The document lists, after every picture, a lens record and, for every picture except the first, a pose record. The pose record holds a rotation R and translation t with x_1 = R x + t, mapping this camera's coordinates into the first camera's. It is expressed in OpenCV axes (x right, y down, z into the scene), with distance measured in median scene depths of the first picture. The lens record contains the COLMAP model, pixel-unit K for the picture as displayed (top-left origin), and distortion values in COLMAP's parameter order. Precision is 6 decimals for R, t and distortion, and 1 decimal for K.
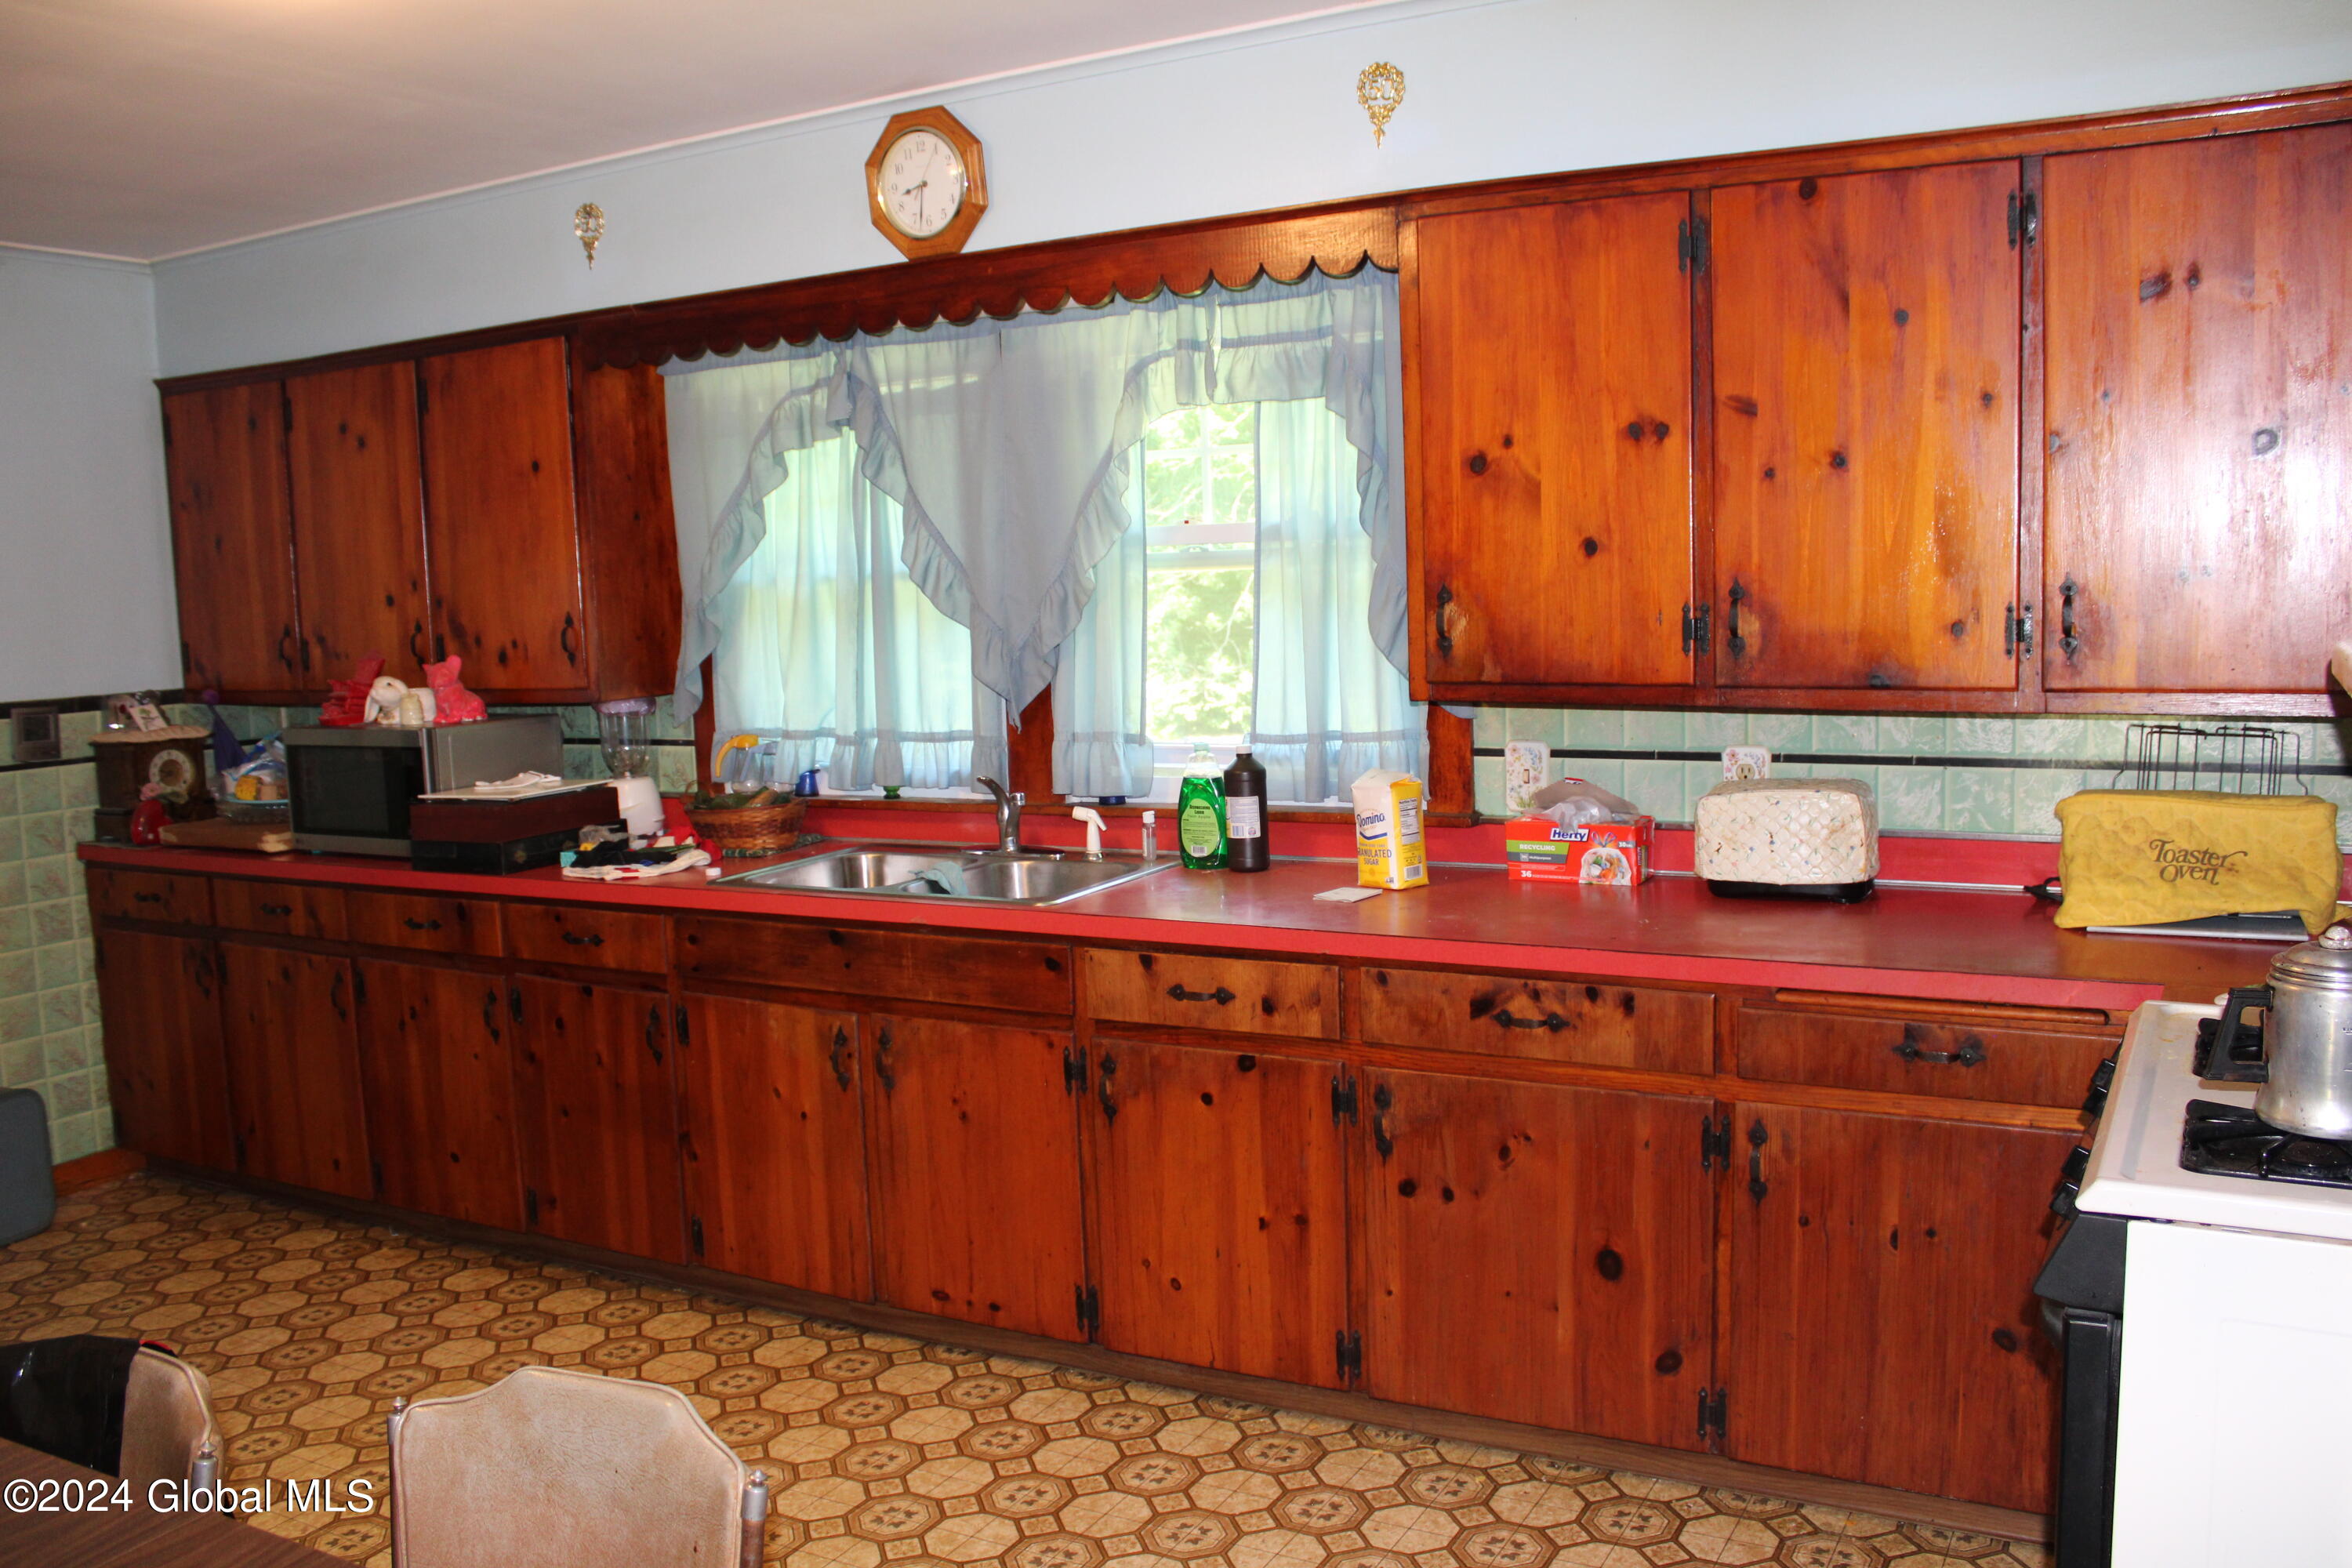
lens RADIAL K [[1954.5, 0, 1184.3], [0, 1954.5, 794.6], [0, 0, 1]] dist [-0.165929, 0.146266]
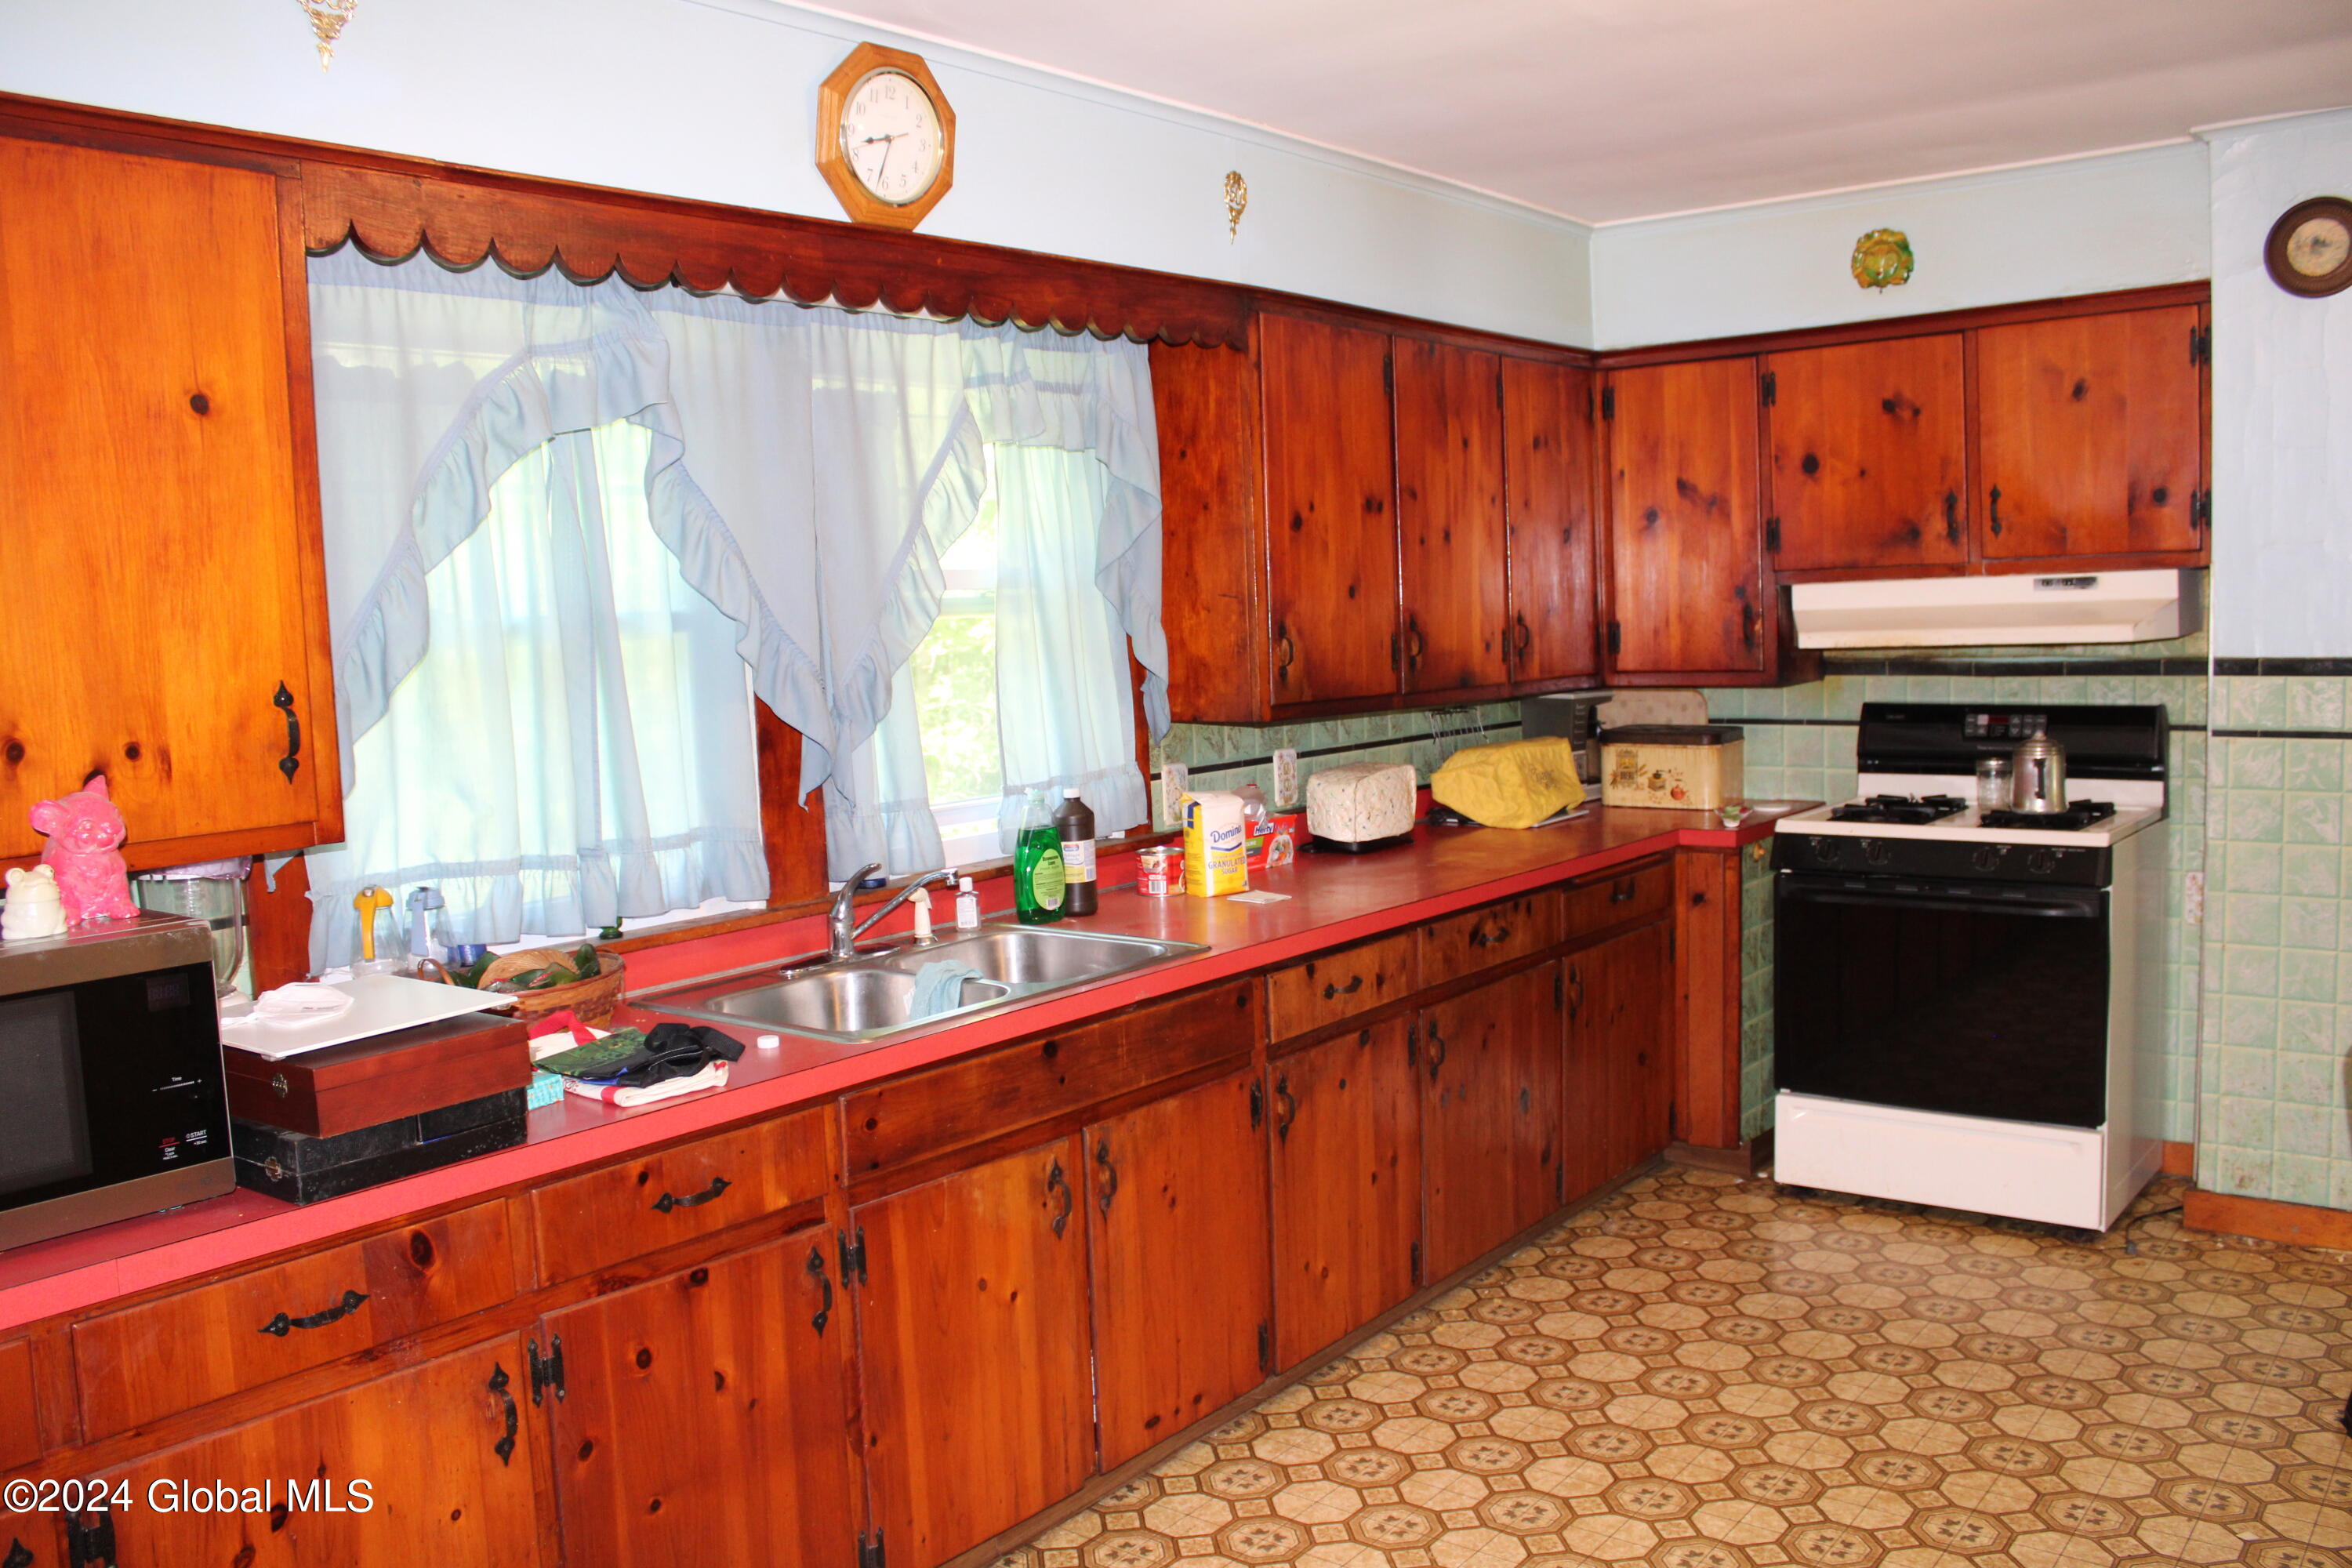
lens RADIAL K [[1954.5, 0, 1184.3], [0, 1954.5, 794.6], [0, 0, 1]] dist [-0.165929, 0.146266]
pose [[0.153477, -0.067855, 0.985820, -1.037703], [0.146259, 0.988211, 0.045250, -0.065094], [-0.977268, 0.137240, 0.161592, 0.861477]]
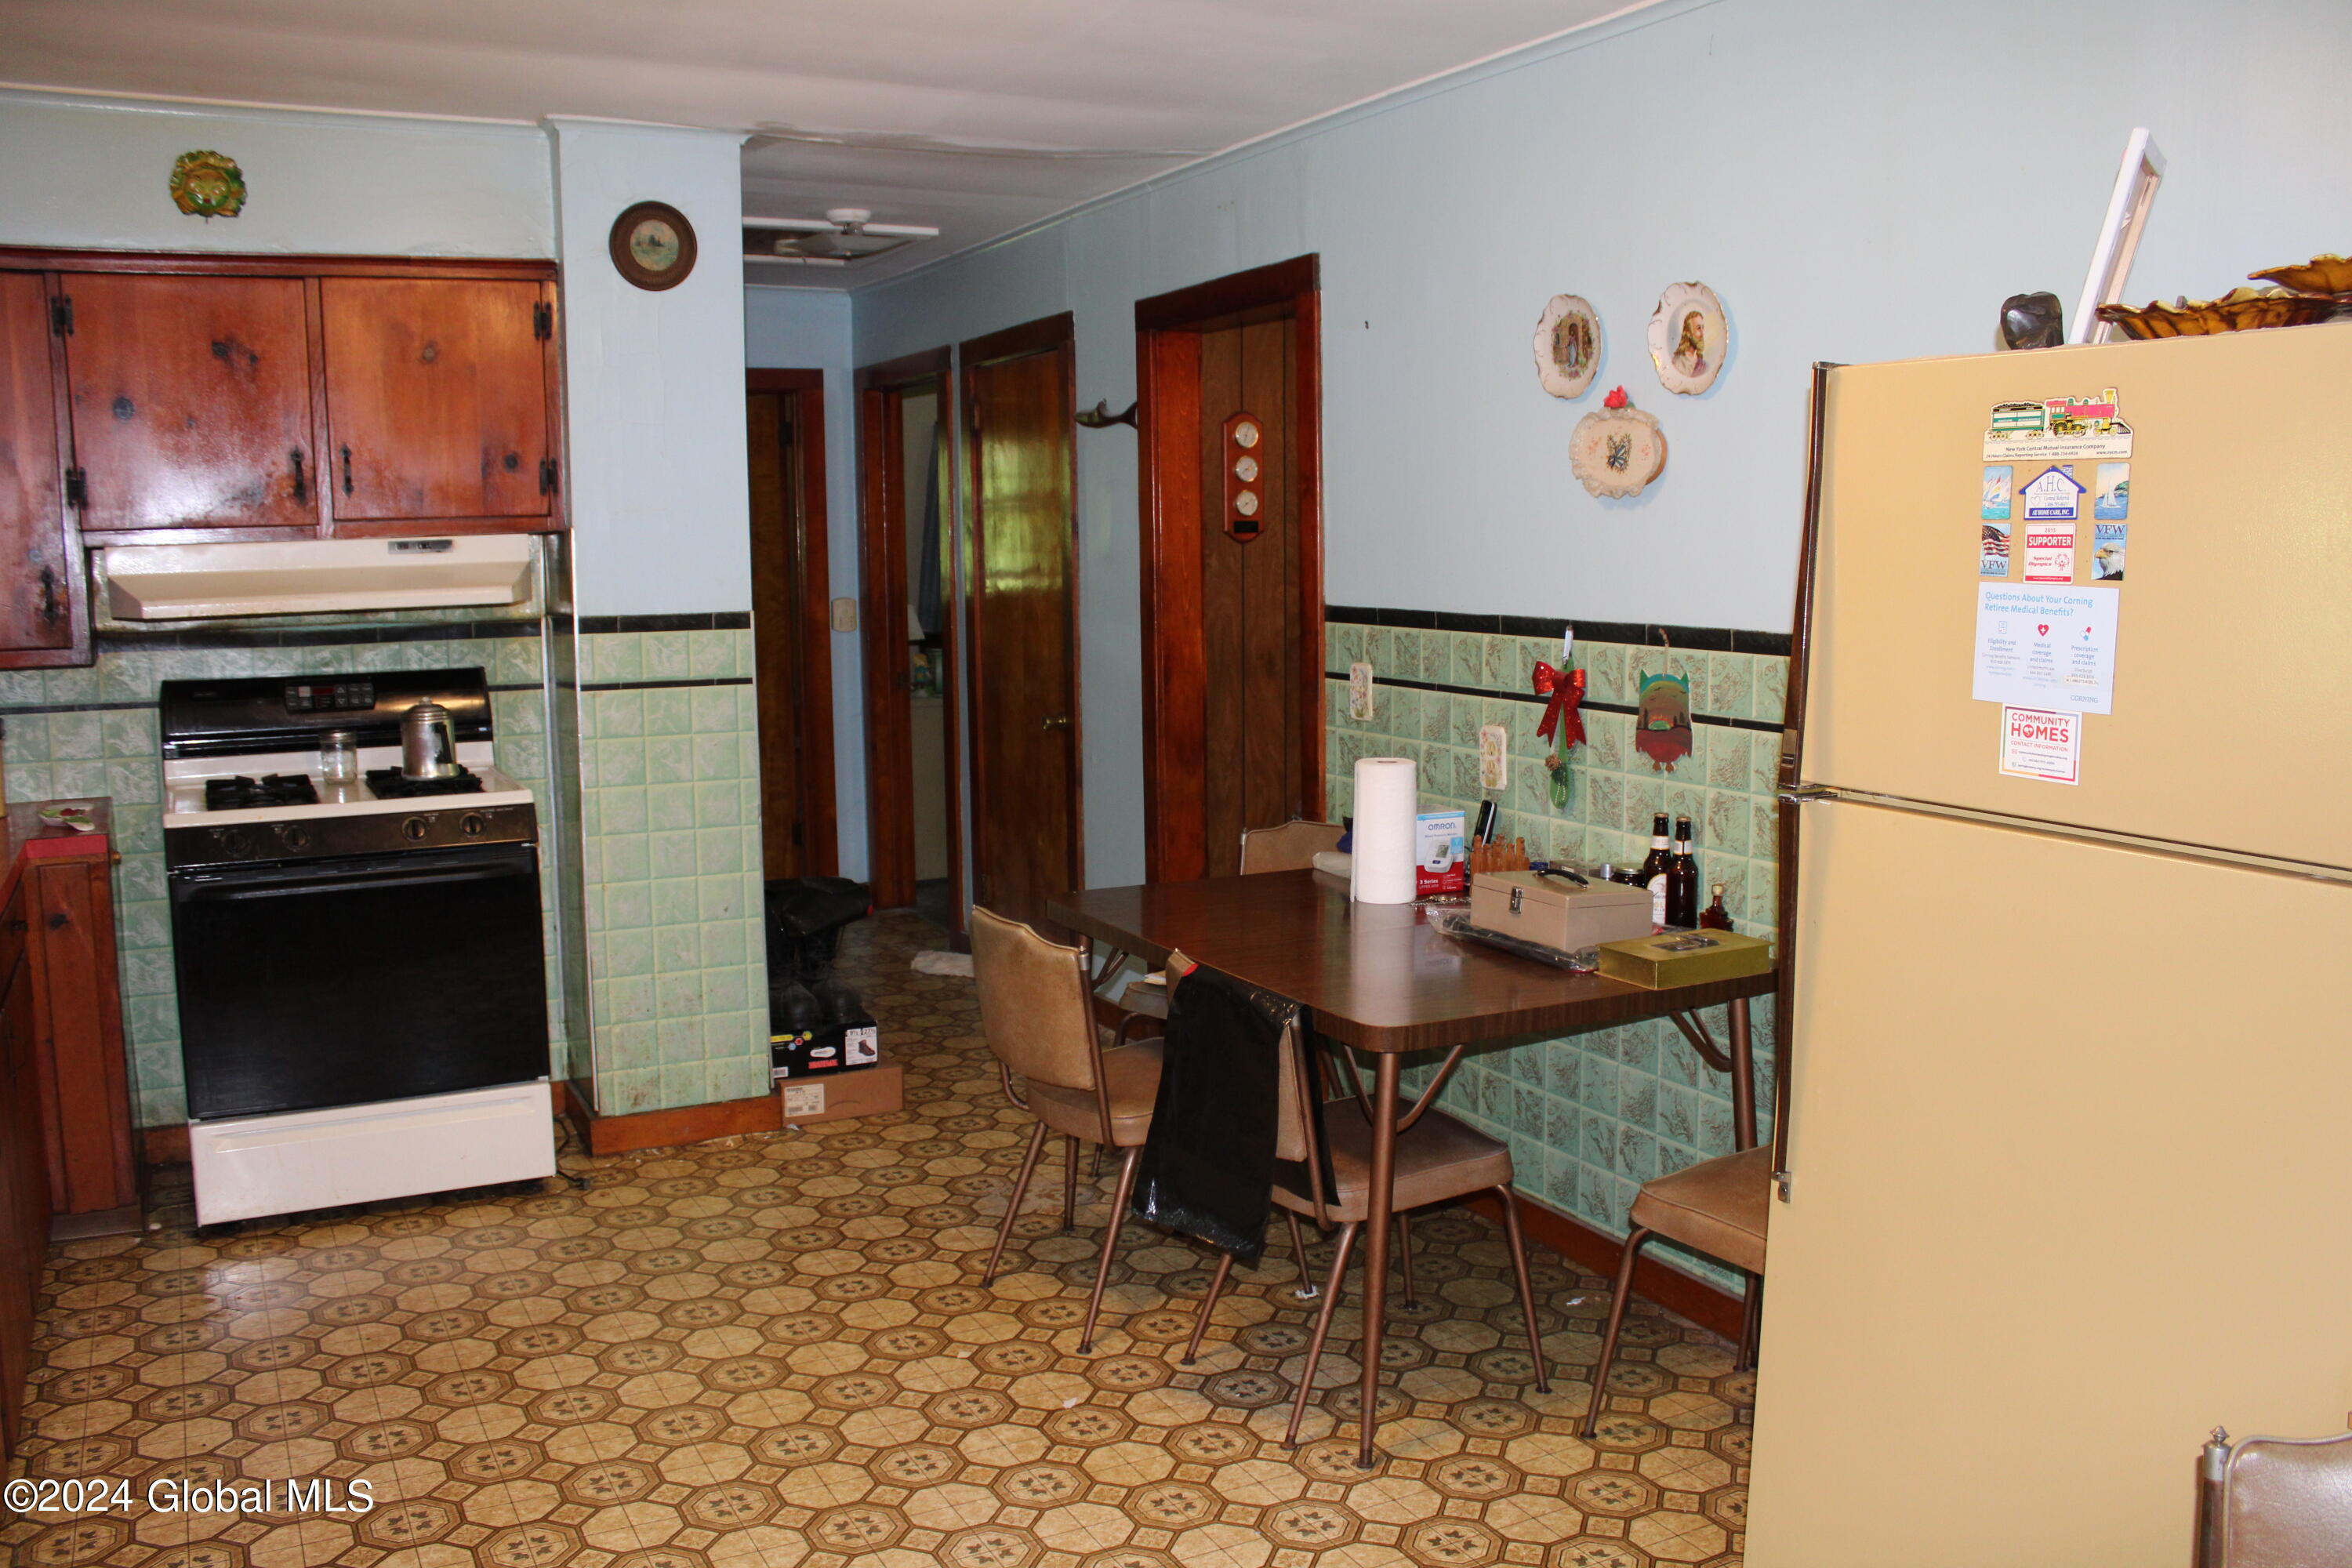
lens RADIAL K [[1954.5, 0, 1184.3], [0, 1954.5, 794.6], [0, 0, 1]] dist [-0.165929, 0.146266]
pose [[-0.843270, -0.028603, 0.536729, -0.790926], [0.100845, 0.972430, 0.210262, -0.116712], [-0.527945, 0.231434, -0.817137, 1.280666]]
